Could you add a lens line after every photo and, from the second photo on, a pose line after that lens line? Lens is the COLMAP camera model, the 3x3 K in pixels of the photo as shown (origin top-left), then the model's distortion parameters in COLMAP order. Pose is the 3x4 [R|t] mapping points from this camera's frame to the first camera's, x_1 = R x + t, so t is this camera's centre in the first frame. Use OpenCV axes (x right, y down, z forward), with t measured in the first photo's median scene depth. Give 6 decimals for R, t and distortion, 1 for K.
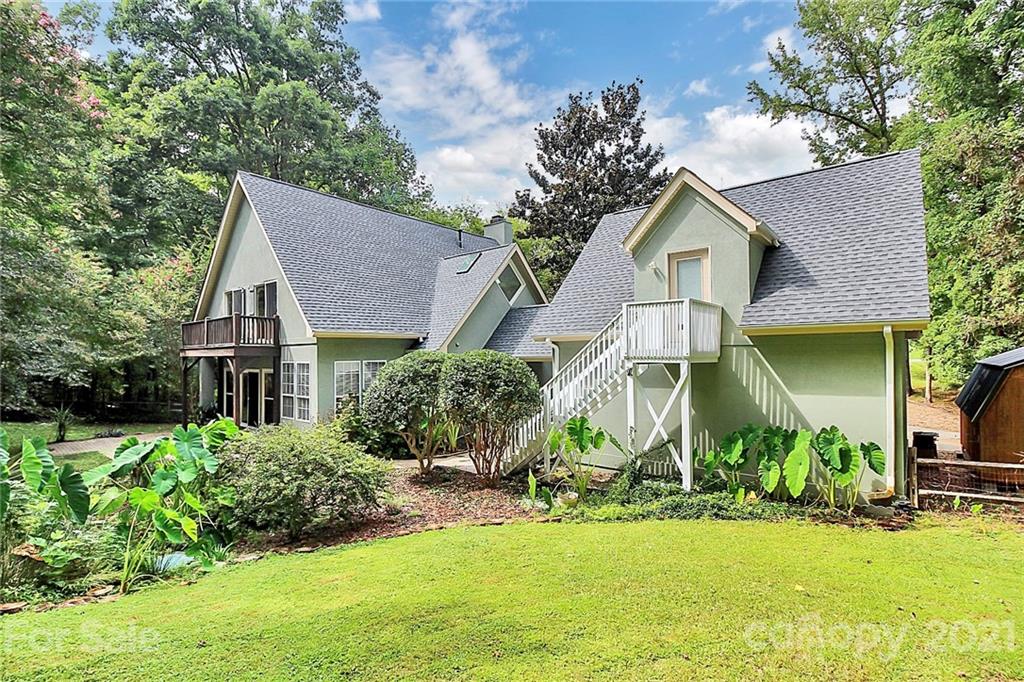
lens RADIAL K [[473.9, 0, 512.2], [0, 473.9, 343.3], [0, 0, 1]] dist [0.002090, -0.012157]
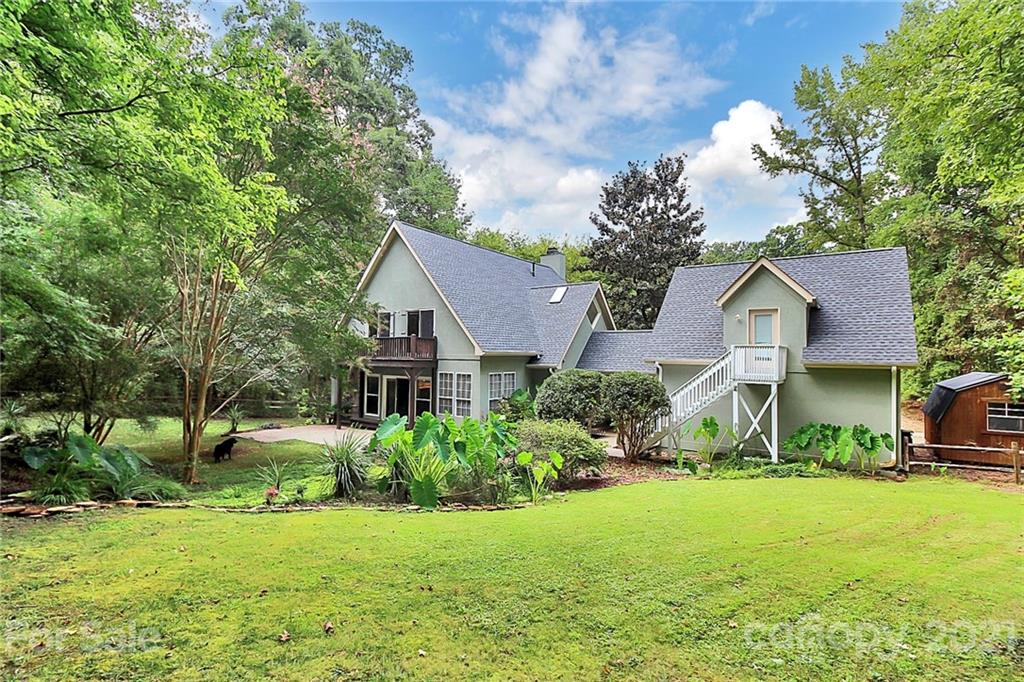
lens RADIAL K [[476.9, 0, 506.8], [0, 476.9, 335.5], [0, 0, 1]] dist [0.001540, -0.011524]
pose [[0.997389, 0.025413, 0.067600, -0.423696], [-0.024482, 0.999594, -0.014575, -0.051126], [-0.067943, 0.012882, 0.997606, -0.366304]]
